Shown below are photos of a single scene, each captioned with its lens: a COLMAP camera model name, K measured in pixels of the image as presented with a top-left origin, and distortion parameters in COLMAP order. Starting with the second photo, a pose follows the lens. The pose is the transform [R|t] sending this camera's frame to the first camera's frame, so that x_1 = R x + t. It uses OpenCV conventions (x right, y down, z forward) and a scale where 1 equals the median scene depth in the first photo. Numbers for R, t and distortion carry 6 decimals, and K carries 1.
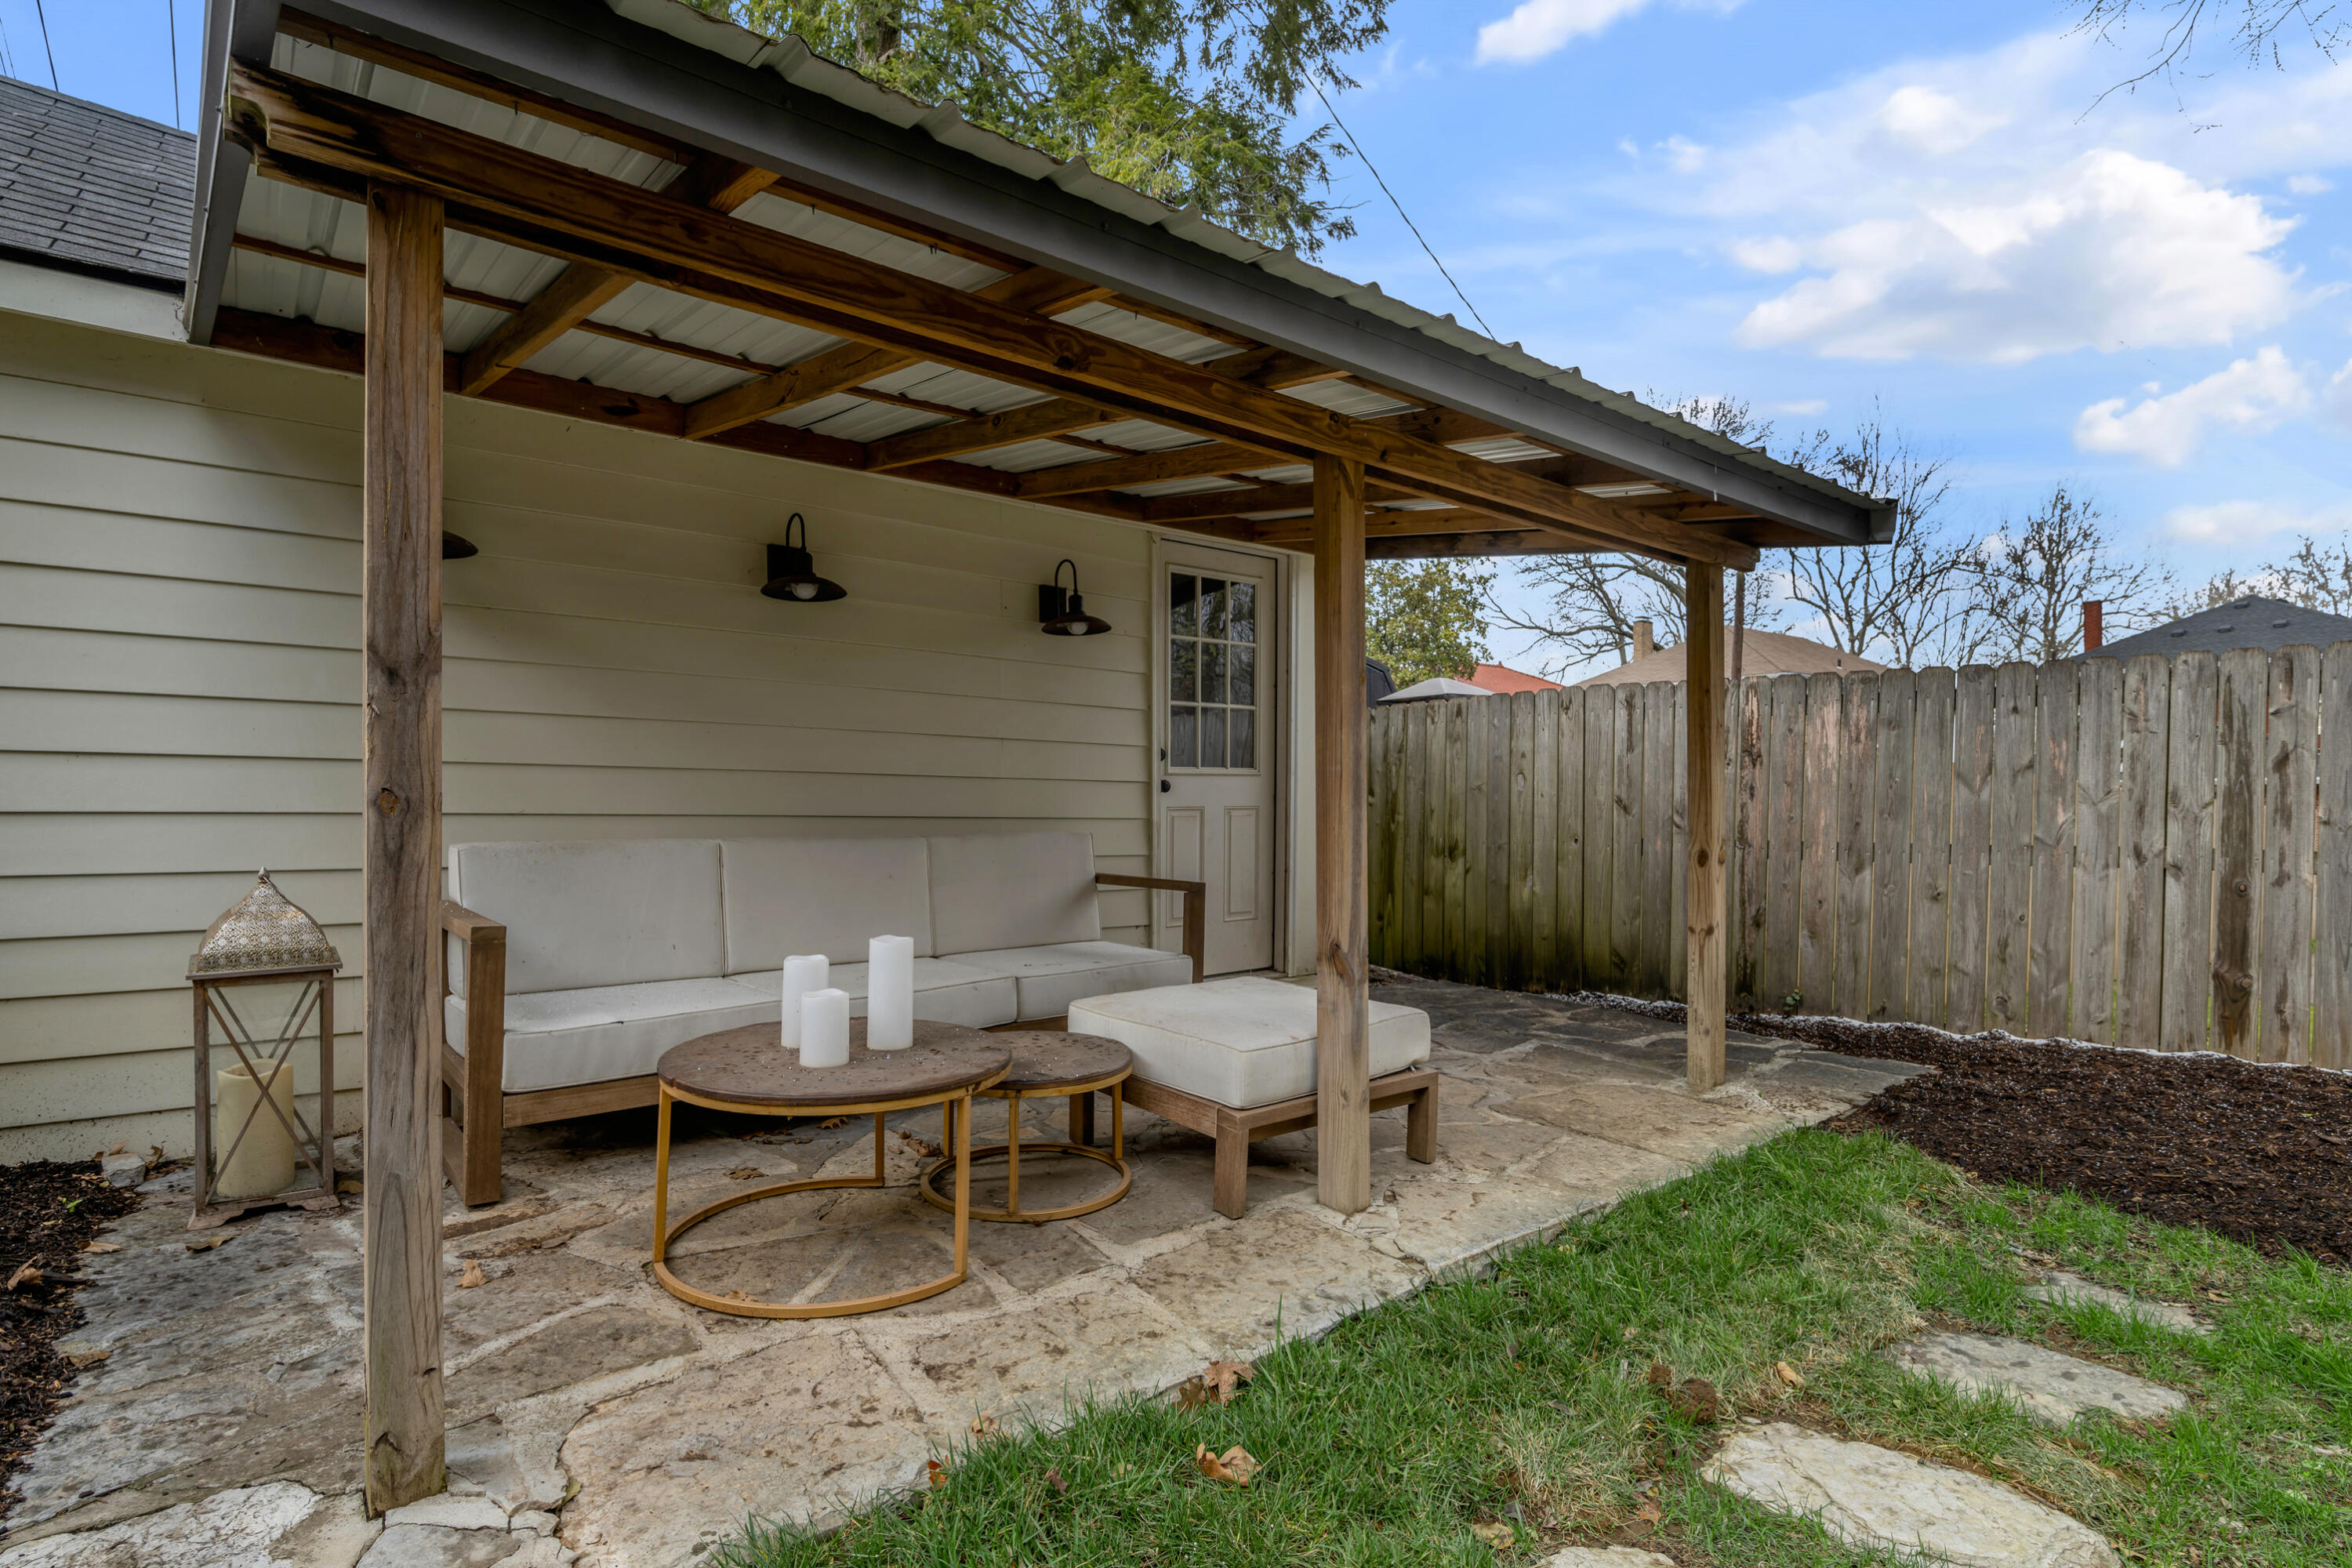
lens RADIAL K [[1186.2, 0, 1175.0], [0, 1186.2, 824.7], [0, 0, 1]] dist [-0.005343, -0.000414]
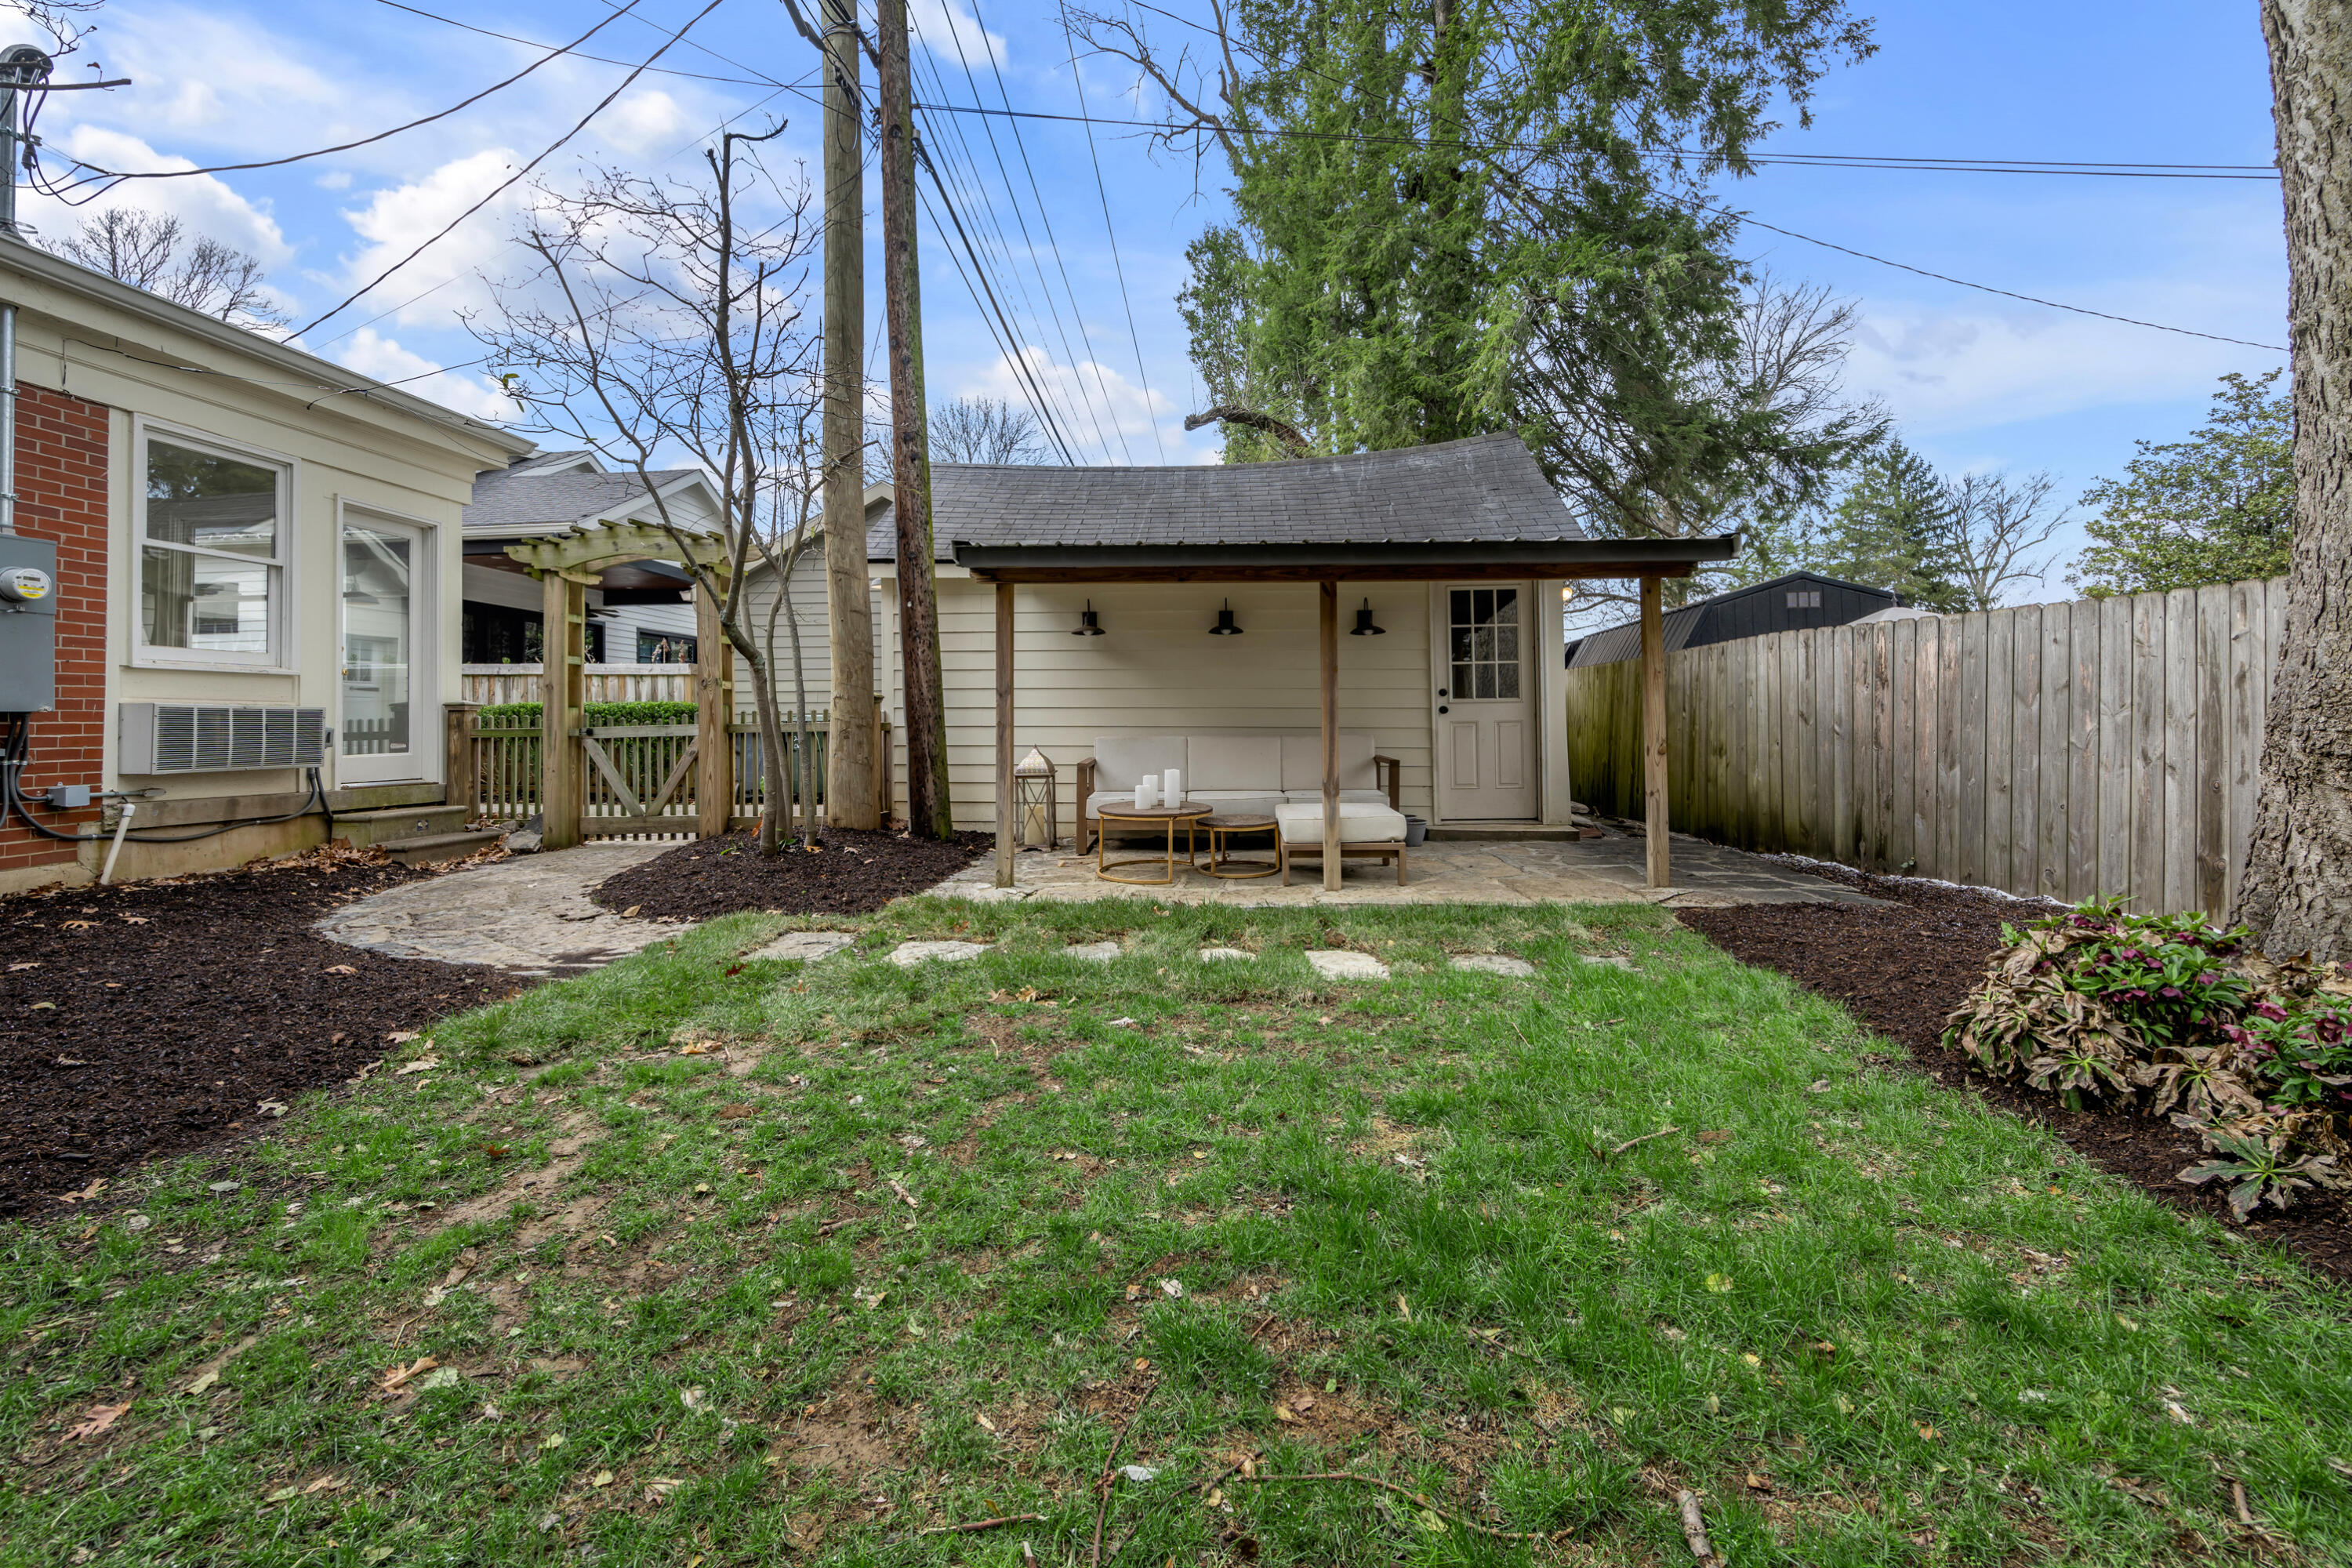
lens RADIAL K [[978.5, 0, 1168.6], [0, 978.5, 693.8], [0, 0, 1]] dist [-0.002709, -0.000115]
pose [[0.738530, -0.024170, -0.673788, 0.963367], [-0.003614, 0.999201, -0.039805, 0.005377], [0.674211, 0.031833, 0.737852, -0.538144]]
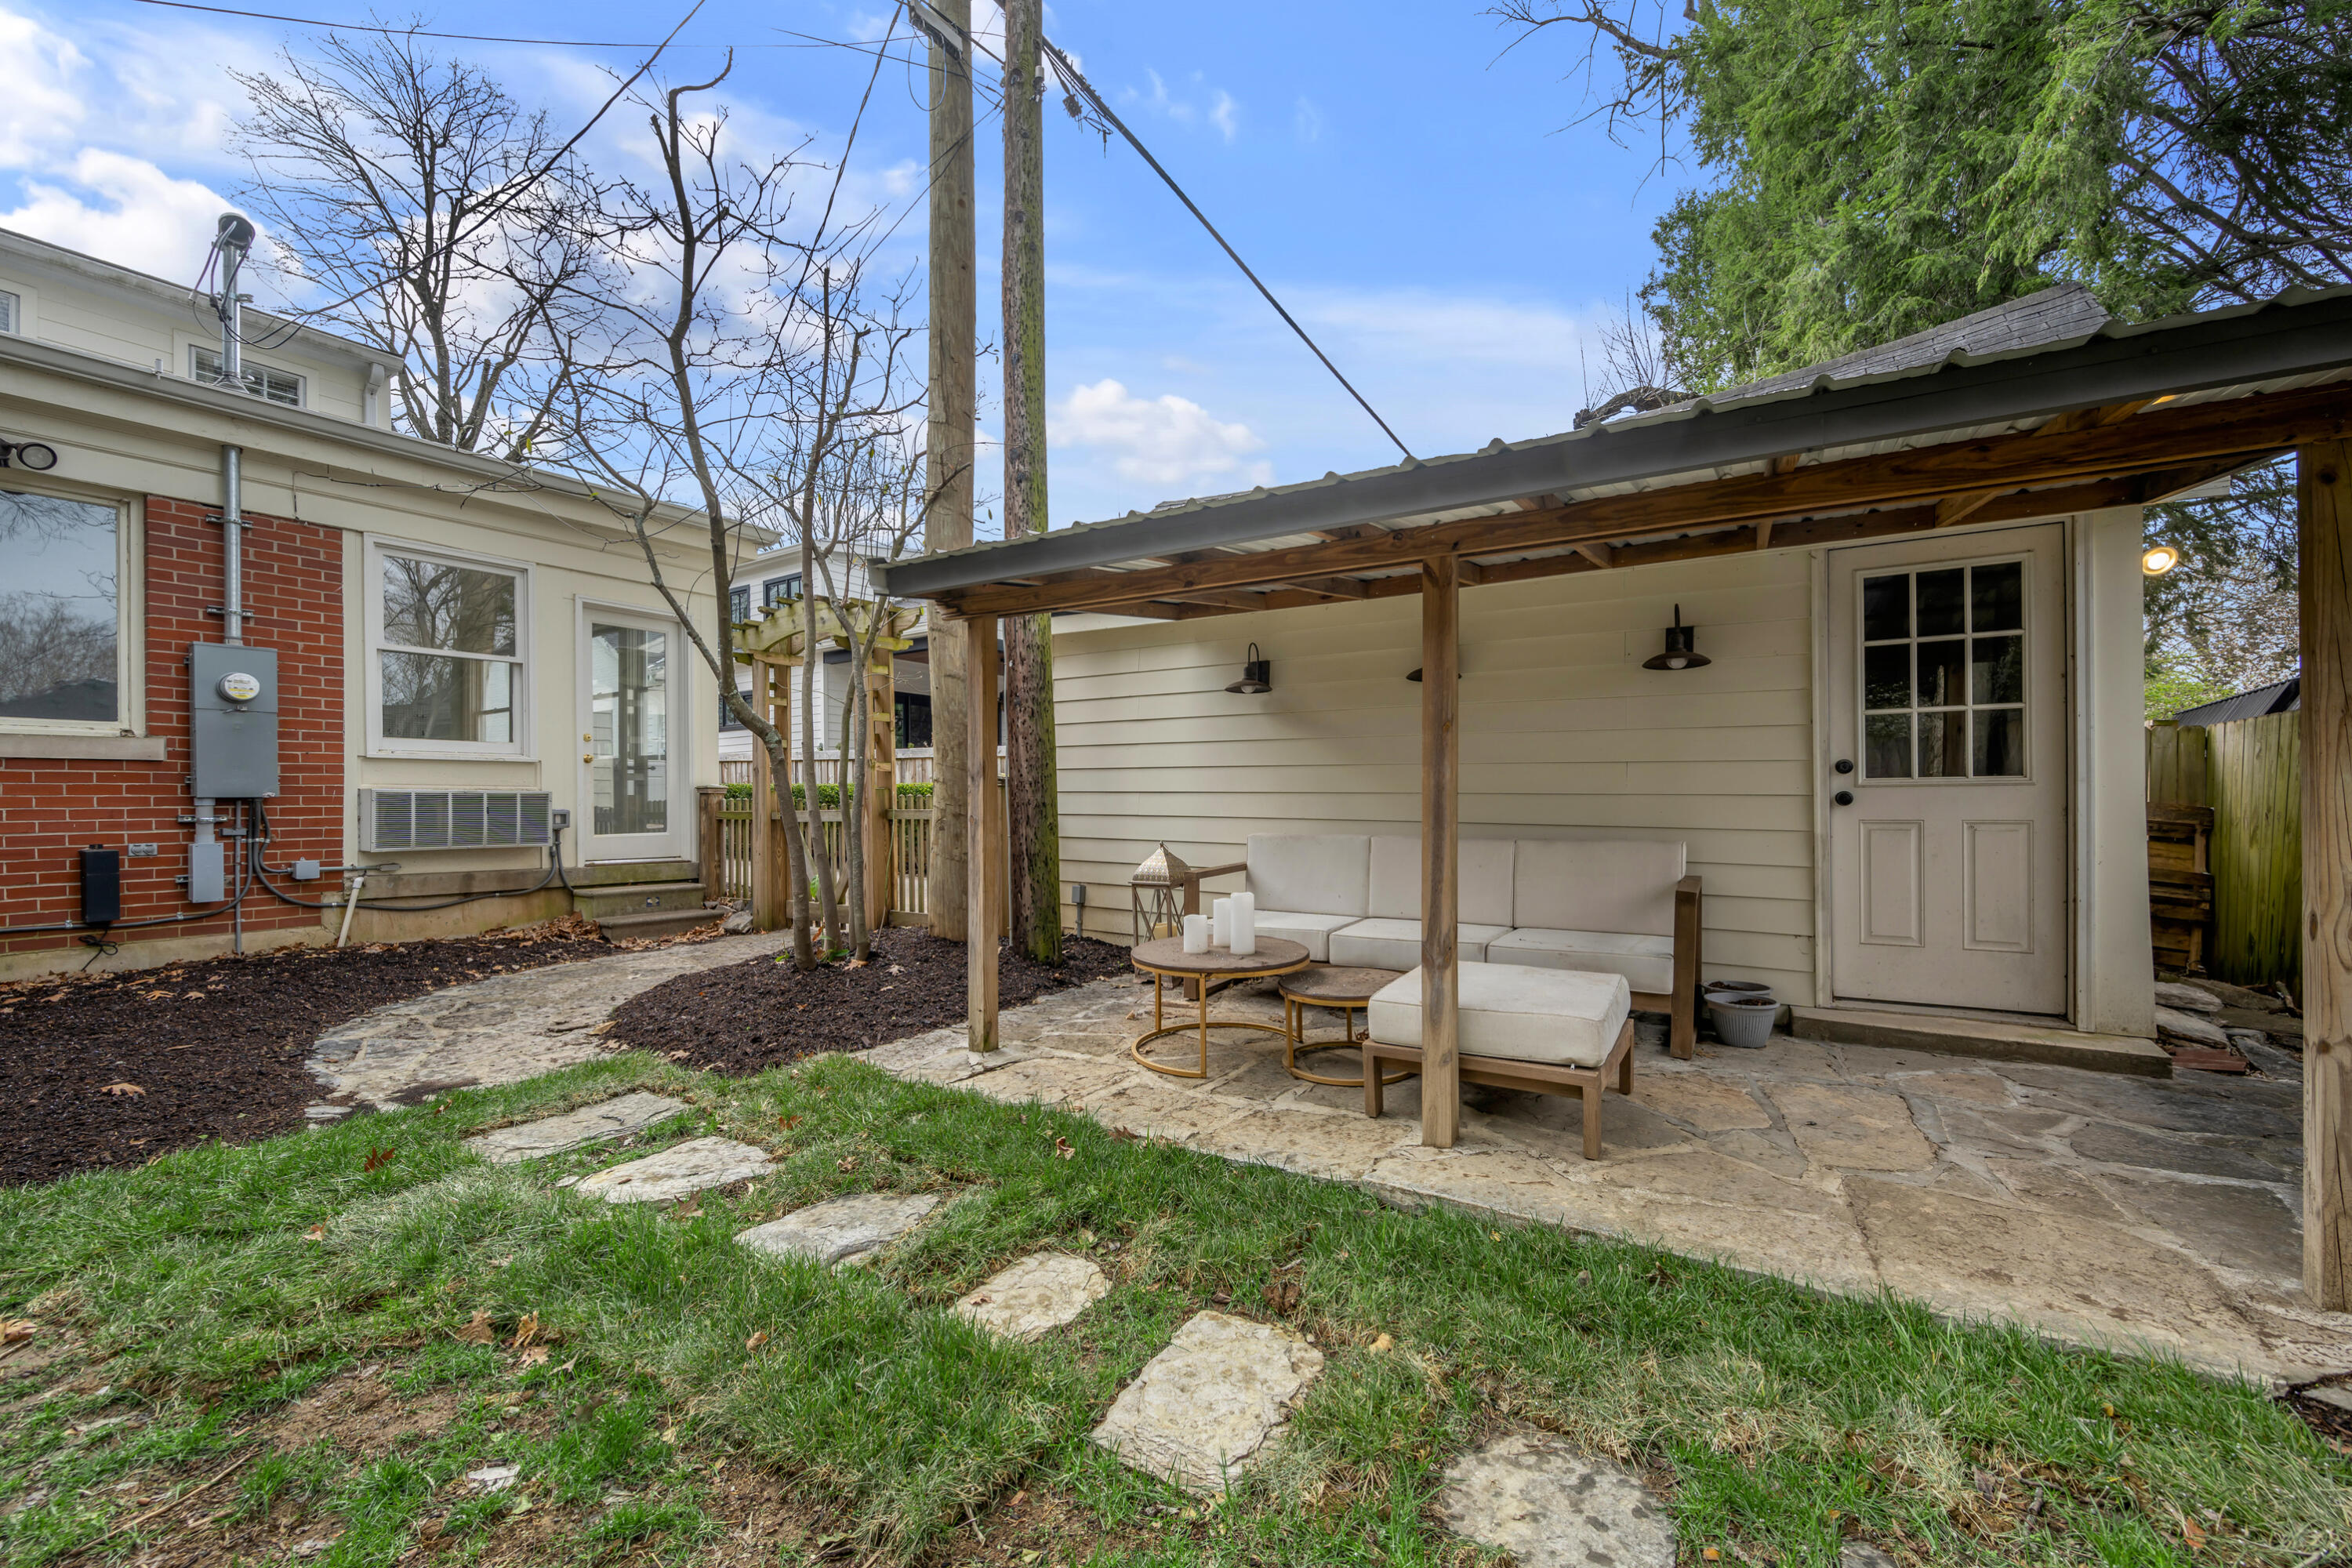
lens RADIAL K [[939.4, 0, 1175.7], [0, 939.4, 806.1], [0, 0, 1]] dist [-0.007447, -0.000296]
pose [[0.314791, 0.007571, -0.949131, 0.780573], [-0.014518, 0.999890, 0.003161, -0.029417], [0.949050, 0.012784, 0.314866, 0.317013]]
